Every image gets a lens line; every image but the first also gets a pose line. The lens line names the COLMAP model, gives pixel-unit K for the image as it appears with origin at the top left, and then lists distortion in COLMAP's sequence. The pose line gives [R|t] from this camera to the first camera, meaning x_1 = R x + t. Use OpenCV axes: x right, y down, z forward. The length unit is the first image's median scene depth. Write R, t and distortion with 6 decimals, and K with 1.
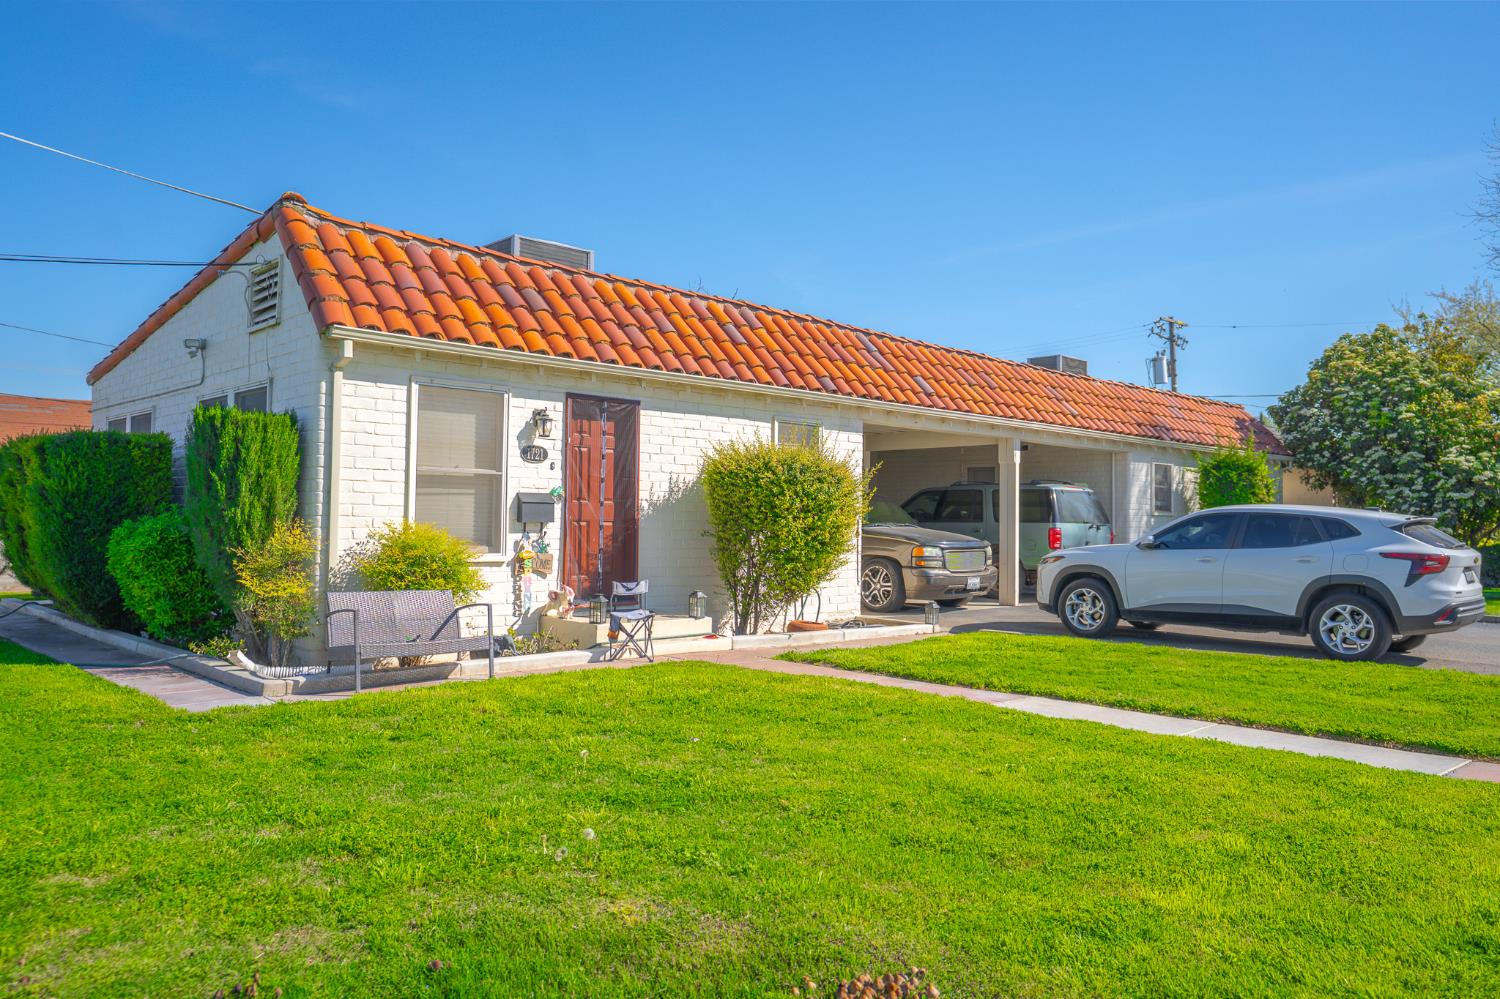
lens RADIAL K [[1067.8, 0, 751.9], [0, 1067.8, 494.0], [0, 0, 1]] dist [0.019408, 0.000357]
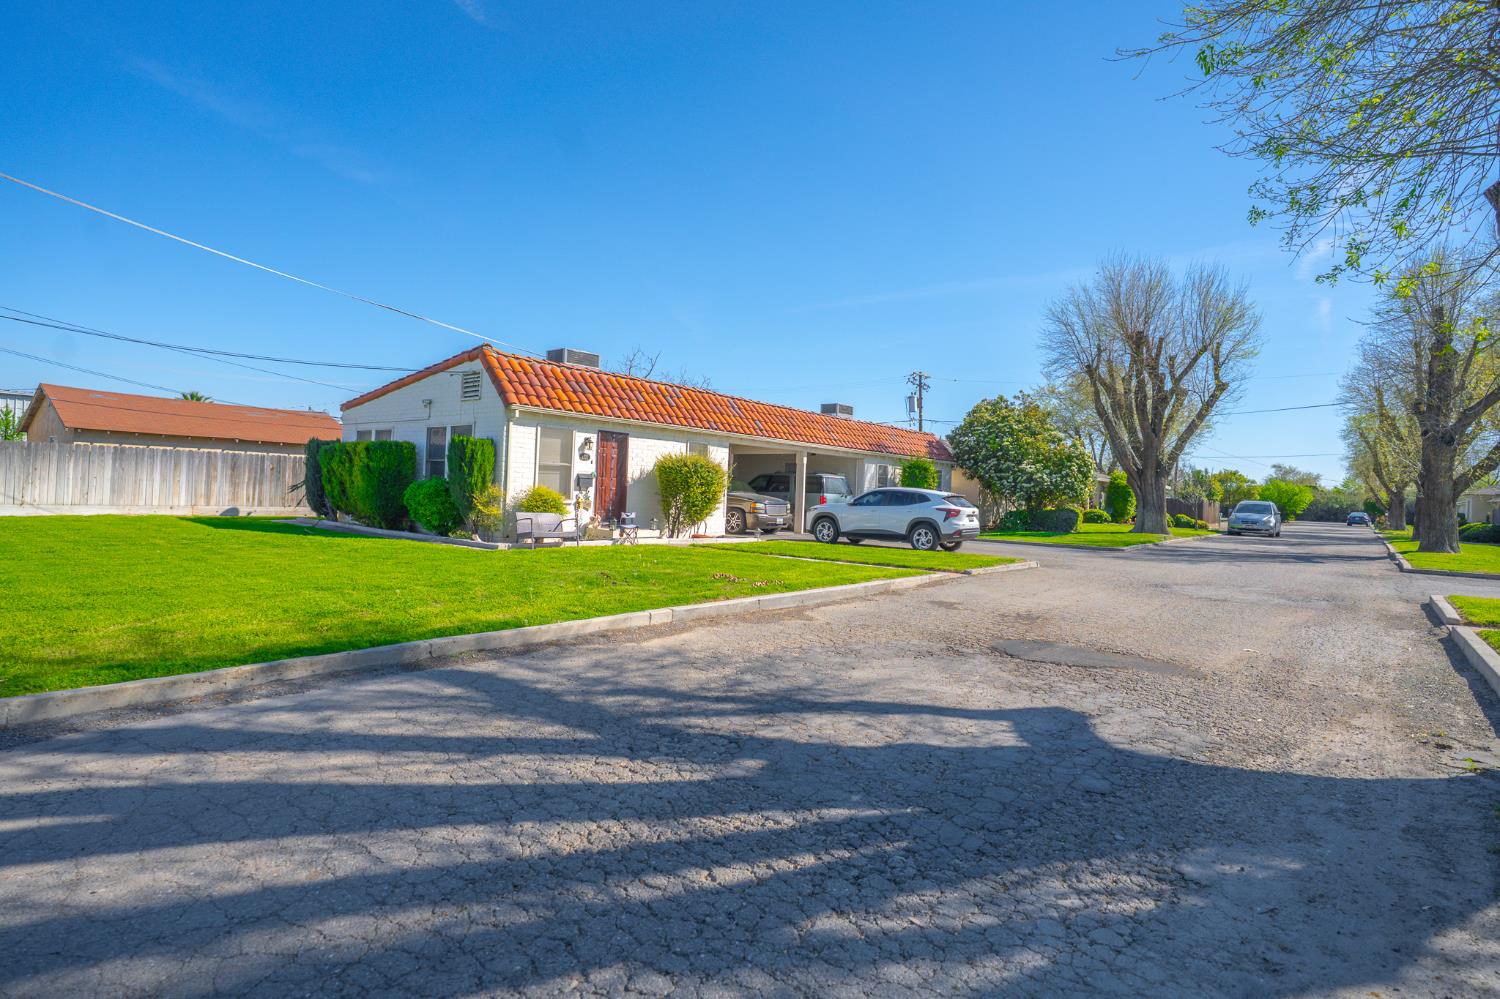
lens RADIAL K [[773.6, 0, 745.1], [0, 773.6, 480.1], [0, 0, 1]] dist [-0.001082, -0.000021]
pose [[0.992723, 0.028101, 0.117098, -0.052472], [-0.029631, 0.999497, 0.011345, -0.015759], [-0.116721, -0.014732, 0.993056, -0.663205]]
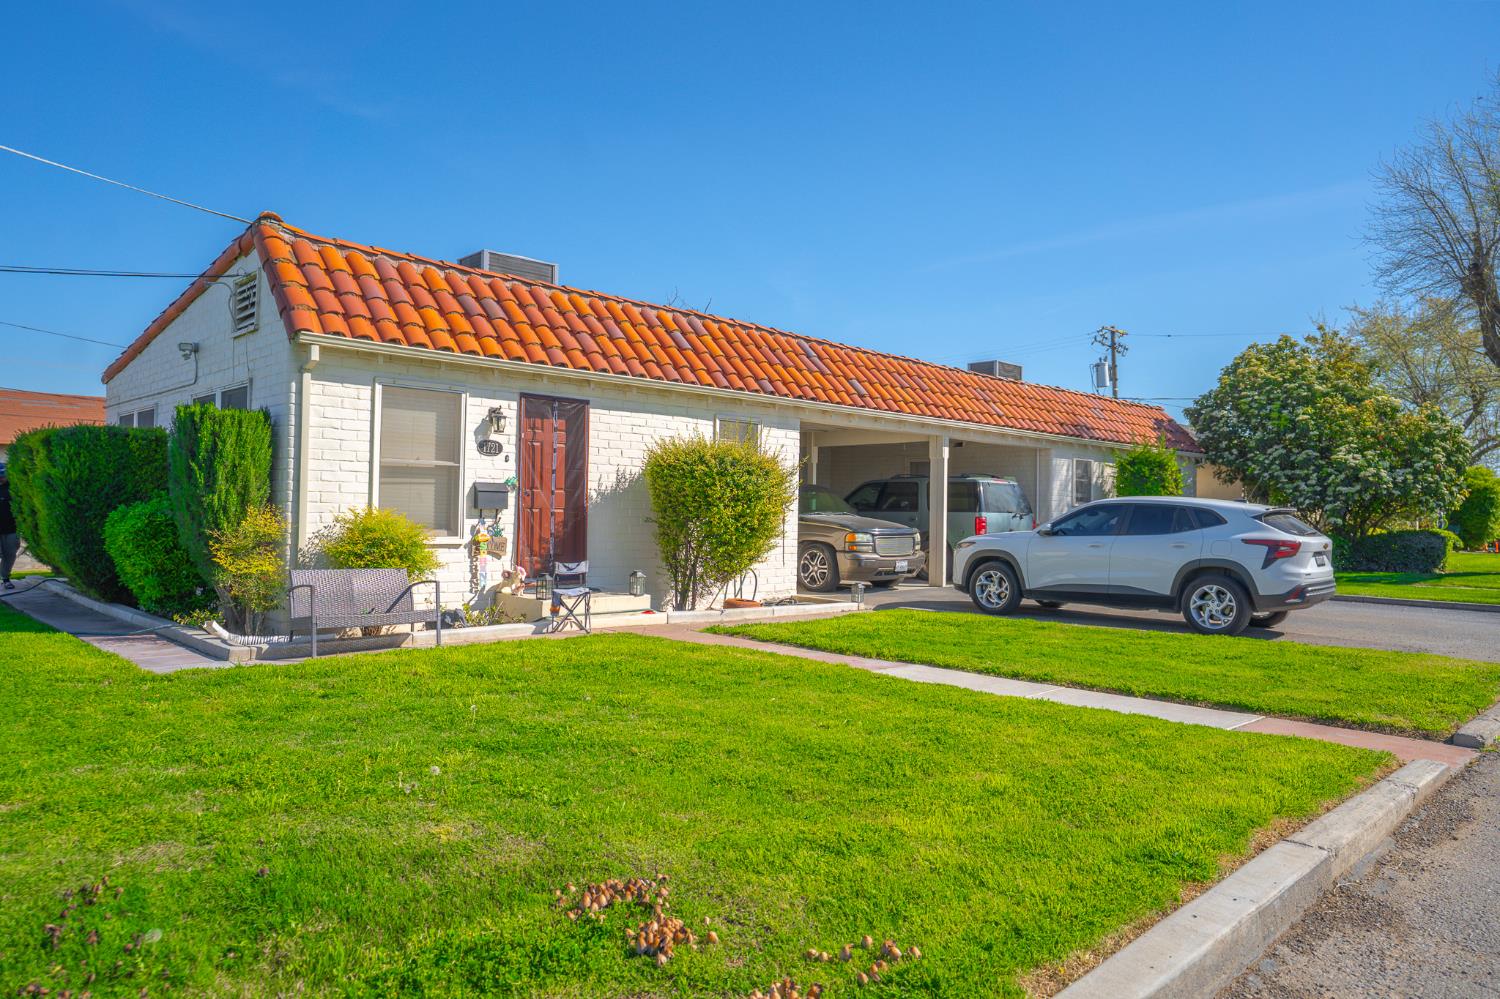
lens RADIAL K [[979.5, 0, 750.0], [0, 979.5, 499.5], [0, 0, 1]] dist [0.001285, 0.004785]
pose [[0.999972, 0.004507, 0.005952, 0.059011], [-0.004588, 0.999896, 0.013661, 0.001321], [-0.005890, -0.013688, 0.999889, -0.022674]]
